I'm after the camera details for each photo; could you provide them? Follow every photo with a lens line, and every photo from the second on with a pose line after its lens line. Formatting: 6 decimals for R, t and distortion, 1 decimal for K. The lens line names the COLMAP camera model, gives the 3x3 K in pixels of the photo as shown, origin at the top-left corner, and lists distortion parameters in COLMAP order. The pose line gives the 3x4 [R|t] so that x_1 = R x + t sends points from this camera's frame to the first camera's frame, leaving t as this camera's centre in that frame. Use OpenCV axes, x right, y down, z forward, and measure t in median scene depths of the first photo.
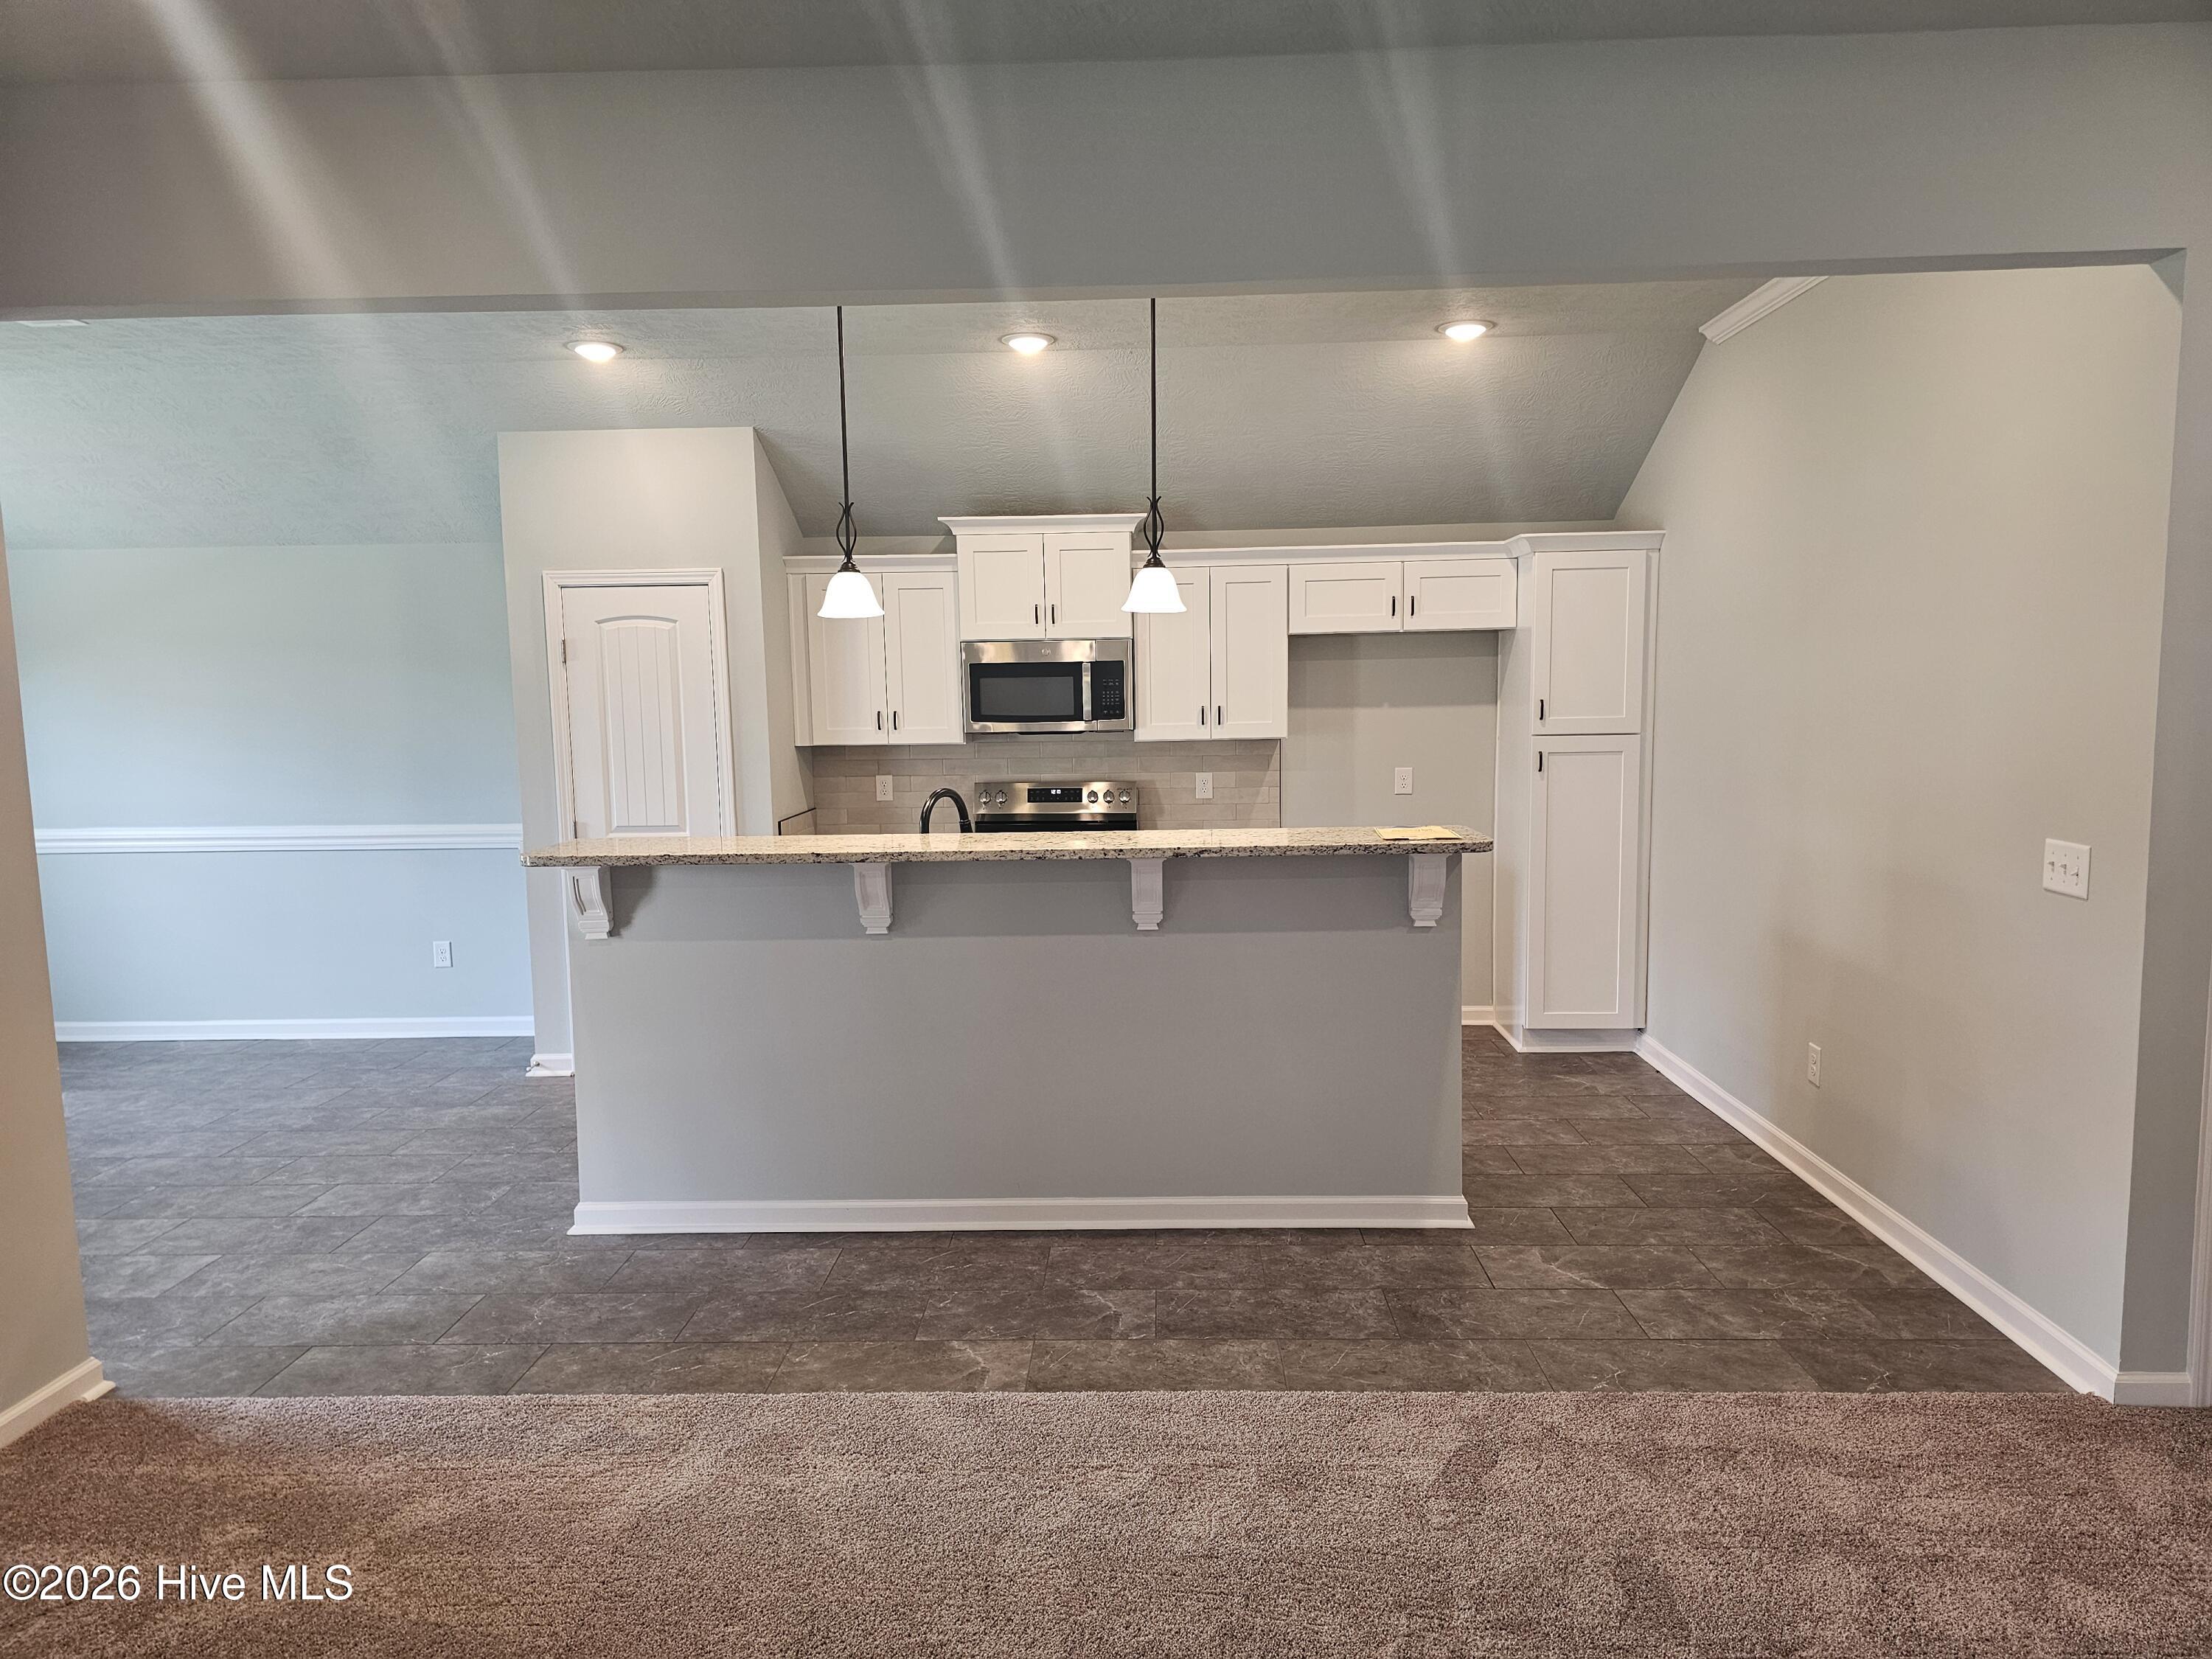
lens RADIAL K [[1463.4, 0, 1102.6], [0, 1463.4, 842.5], [0, 0, 1]] dist [0.089948, -0.108336]
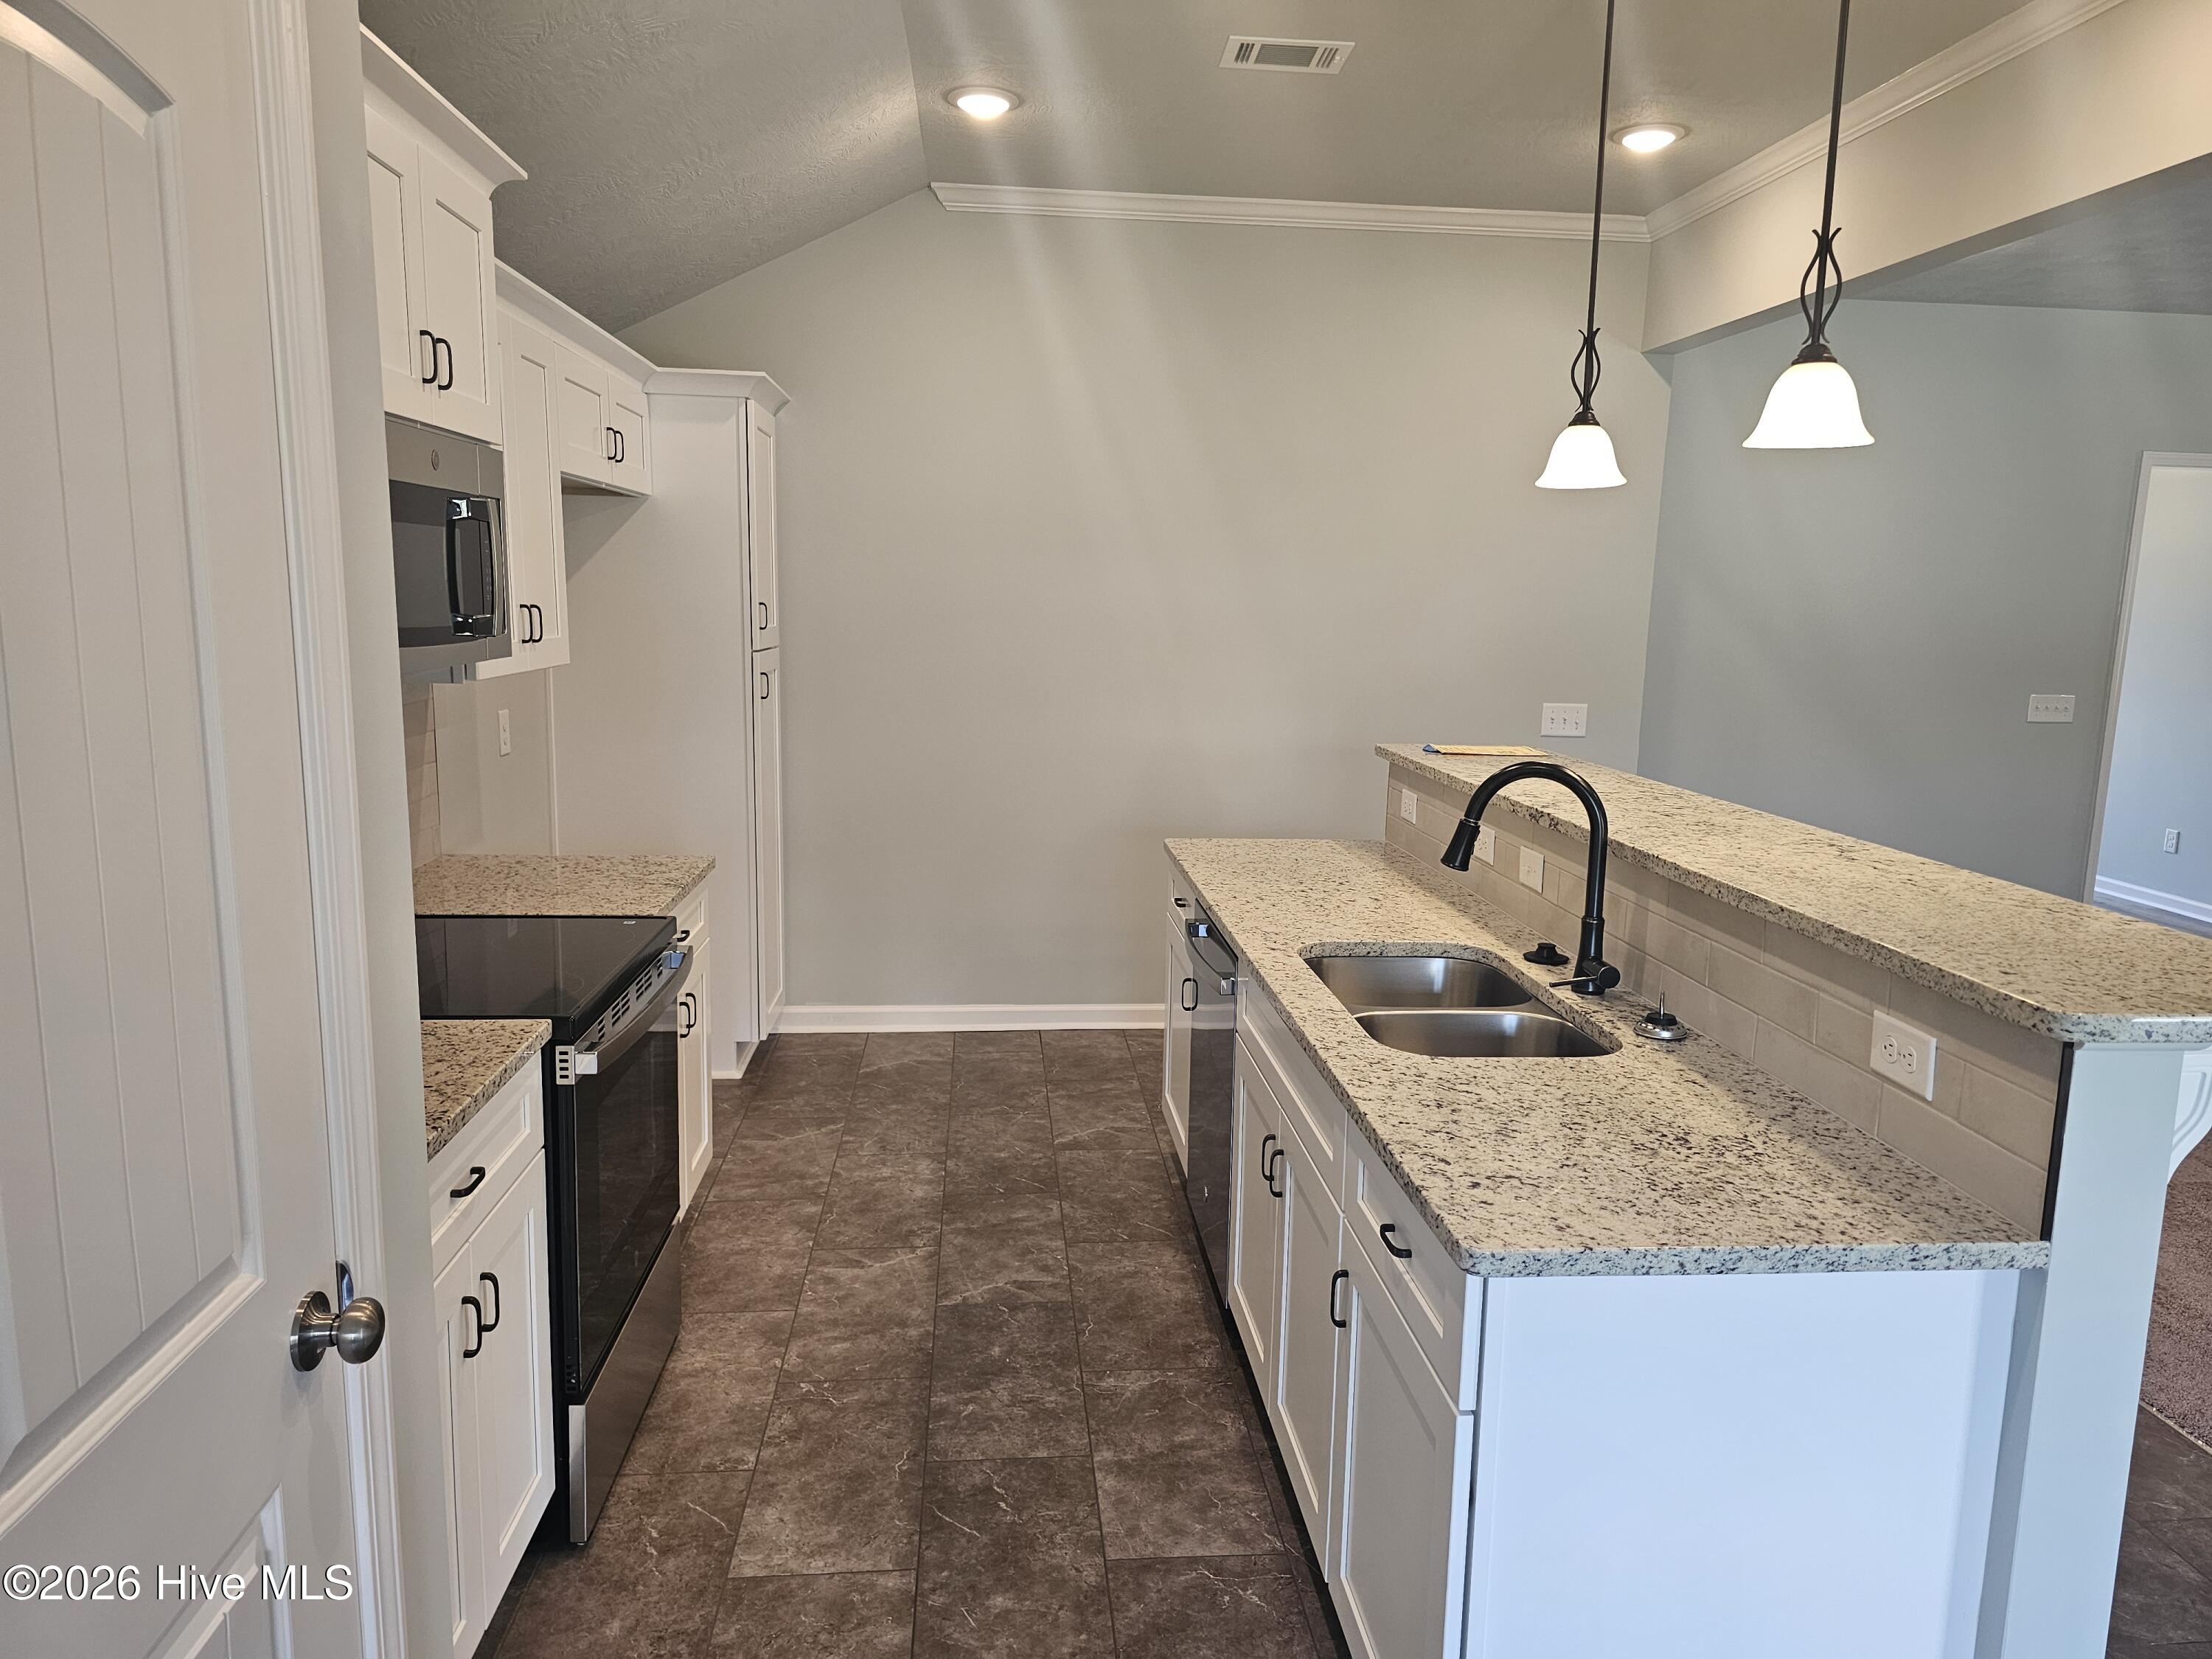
lens RADIAL K [[1463.4, 0, 1102.6], [0, 1463.4, 842.5], [0, 0, 1]] dist [0.089948, -0.108336]
pose [[-0.107404, -0.146732, 0.983328, -0.466097], [0.086631, 0.983906, 0.156281, -0.078678], [-0.990434, 0.101972, -0.092964, 0.875387]]
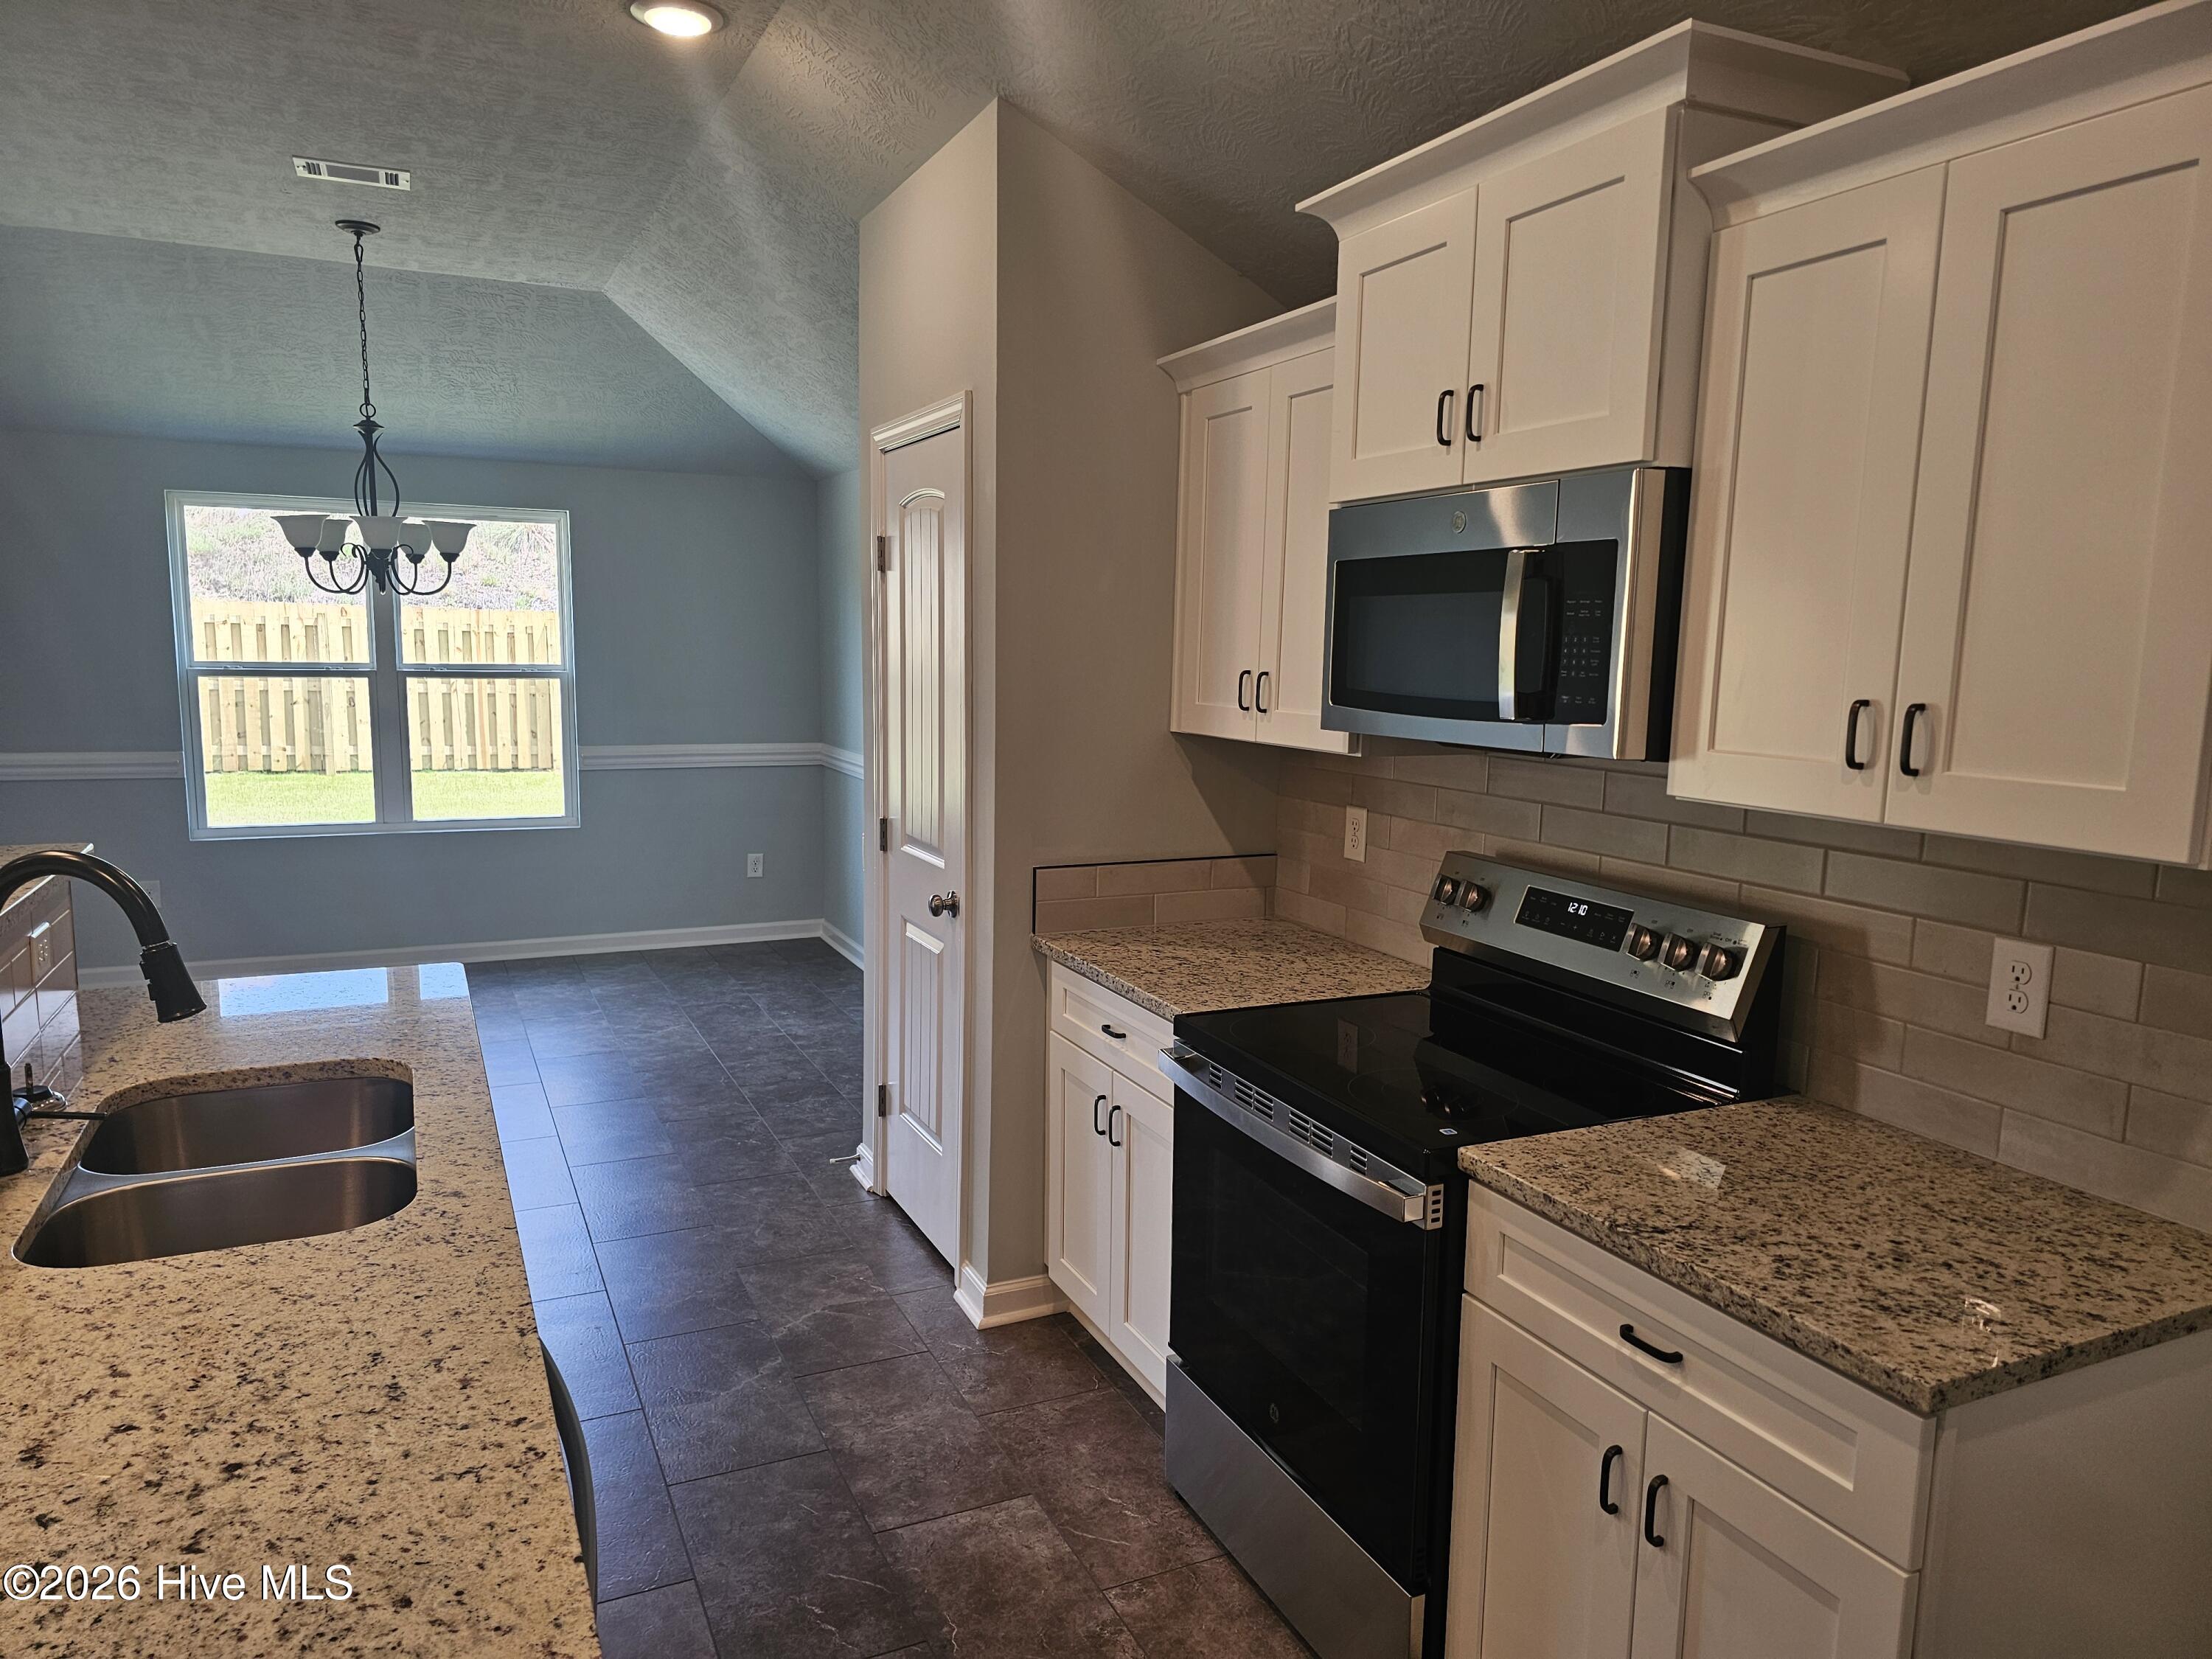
lens RADIAL K [[1463.4, 0, 1102.6], [0, 1463.4, 842.5], [0, 0, 1]] dist [0.089948, -0.108336]
pose [[0.451439, 0.148527, -0.879854, 0.254971], [-0.121830, 0.987075, 0.104118, -0.079855], [0.883946, 0.060190, 0.463699, 0.758829]]
